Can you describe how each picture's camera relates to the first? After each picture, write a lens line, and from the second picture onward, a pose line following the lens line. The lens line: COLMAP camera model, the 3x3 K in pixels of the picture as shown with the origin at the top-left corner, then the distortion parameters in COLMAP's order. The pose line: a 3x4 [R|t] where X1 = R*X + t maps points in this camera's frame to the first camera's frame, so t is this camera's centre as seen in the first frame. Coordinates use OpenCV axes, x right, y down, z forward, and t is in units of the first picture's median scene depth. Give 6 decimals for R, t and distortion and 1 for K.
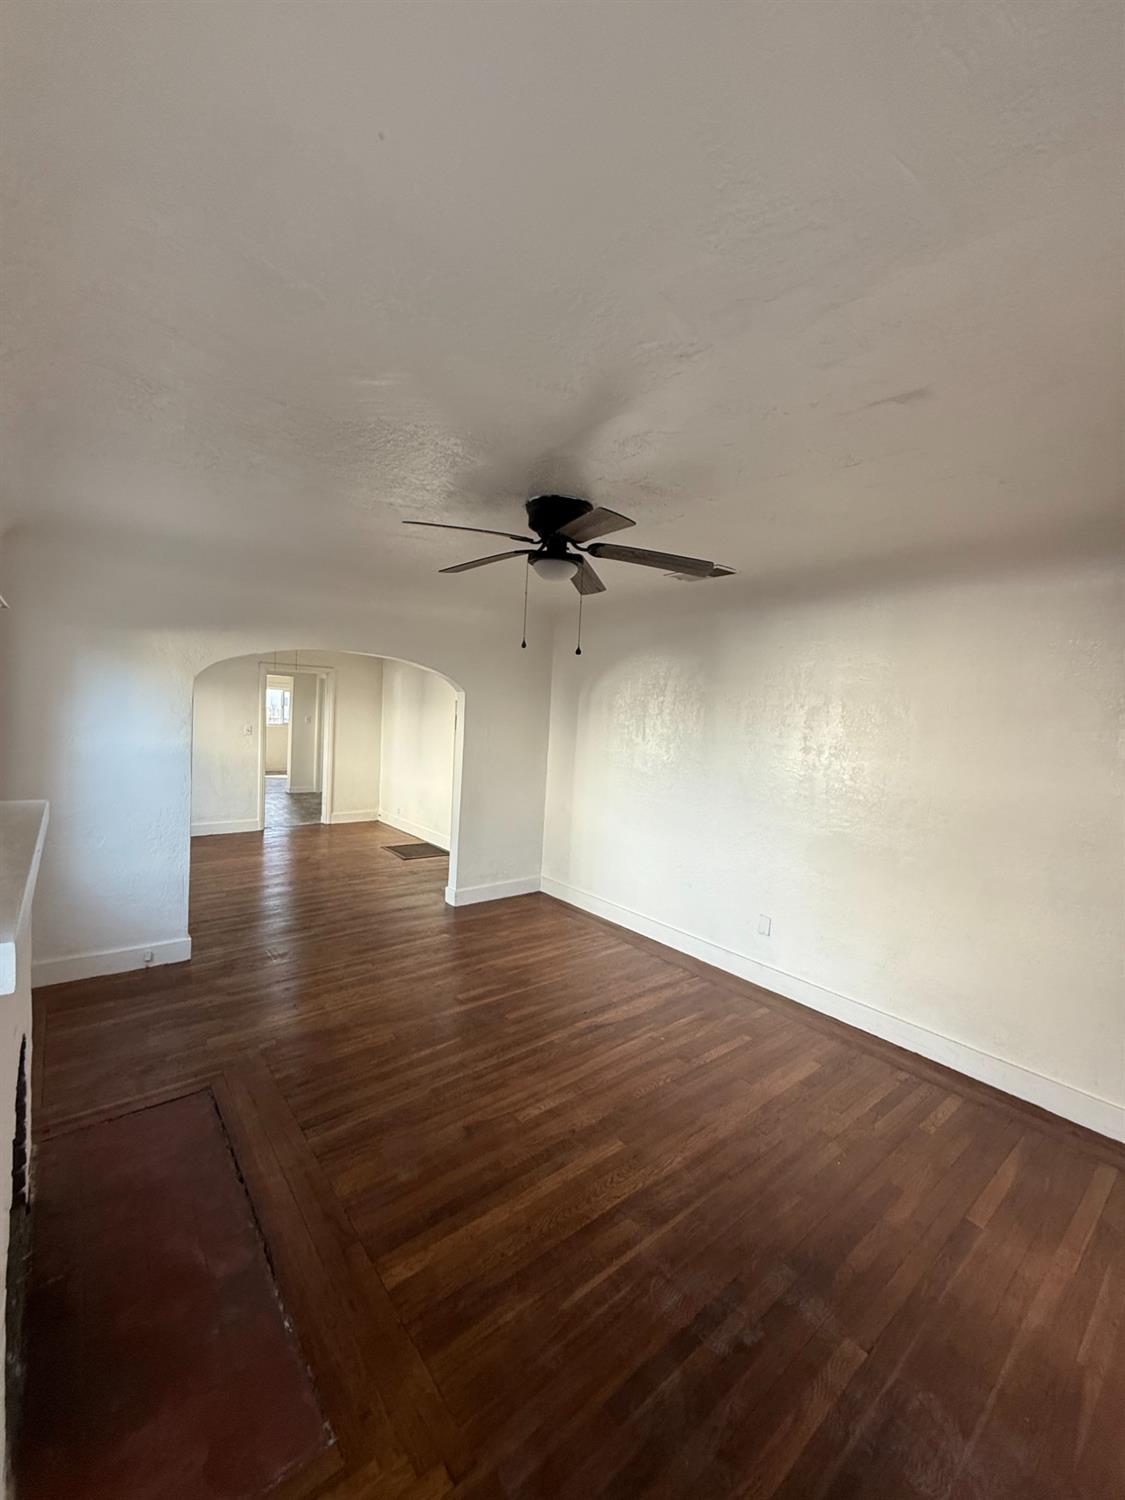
lens RADIAL K [[611.8, 0, 562.5], [0, 611.8, 750.0], [0, 0, 1]] dist [-0.000964, -0.000093]
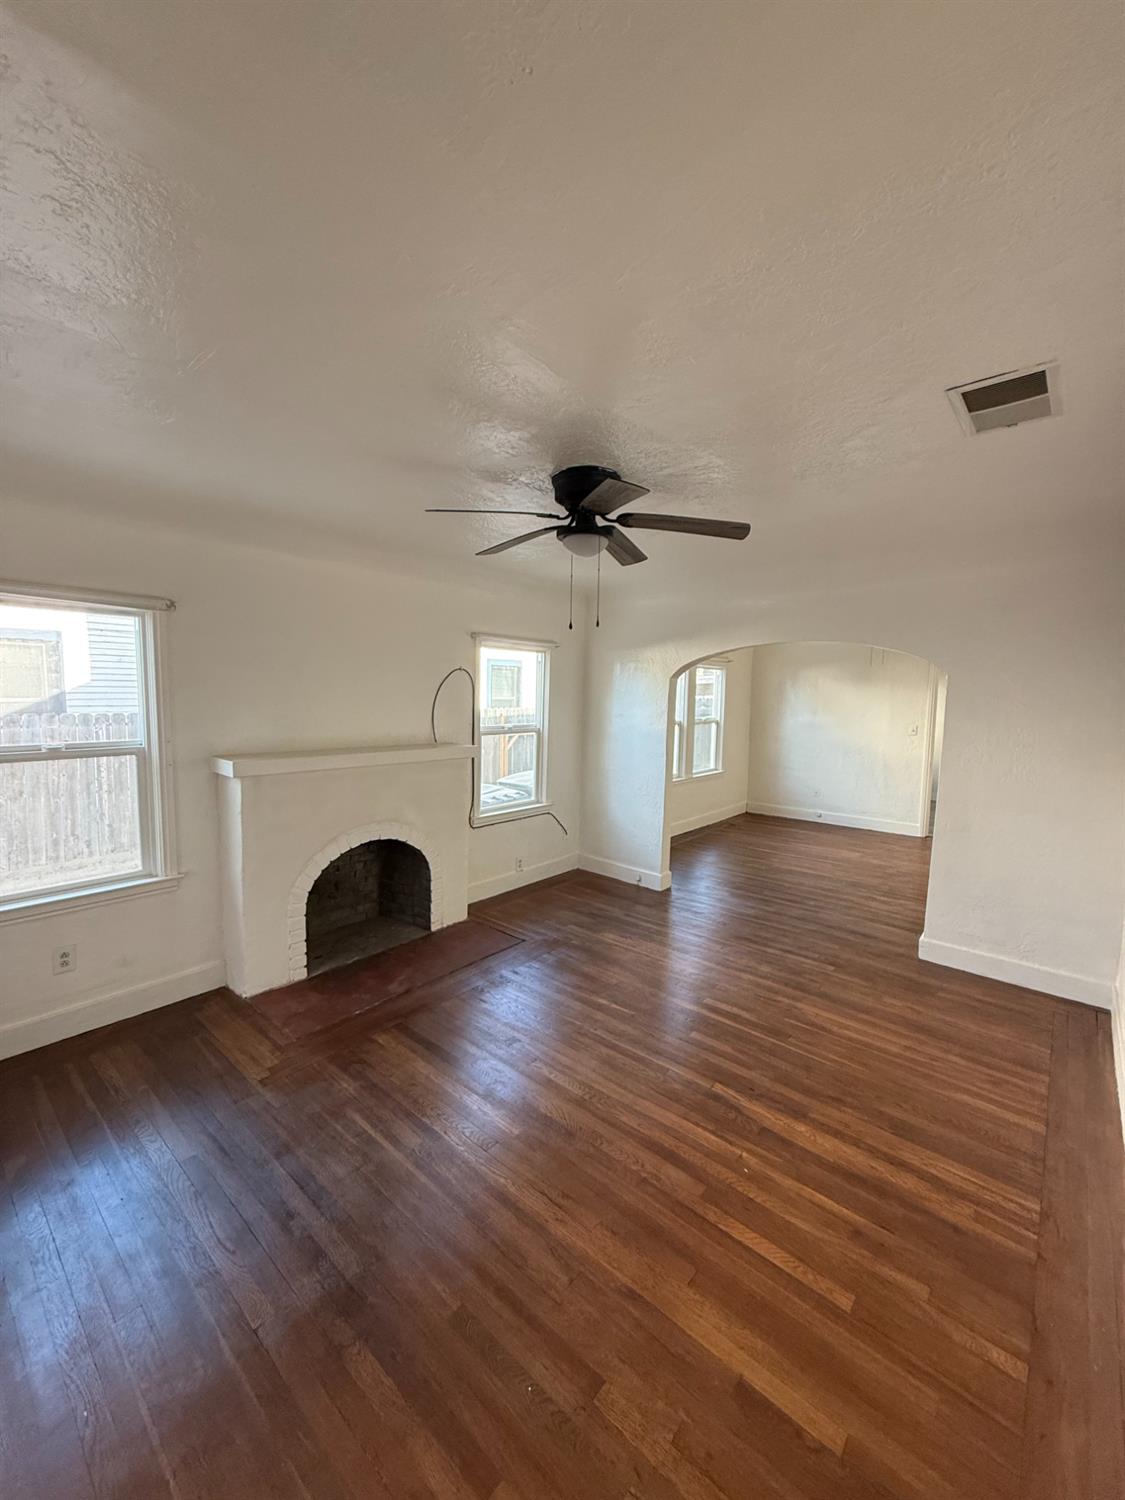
lens RADIAL K [[611.8, 0, 562.5], [0, 611.8, 750.0], [0, 0, 1]] dist [-0.000964, -0.000093]
pose [[0.145596, 0.049937, -0.988083, 0.721310], [-0.069880, 0.996750, 0.040078, -0.004025], [0.986873, 0.063212, 0.148612, 0.620900]]
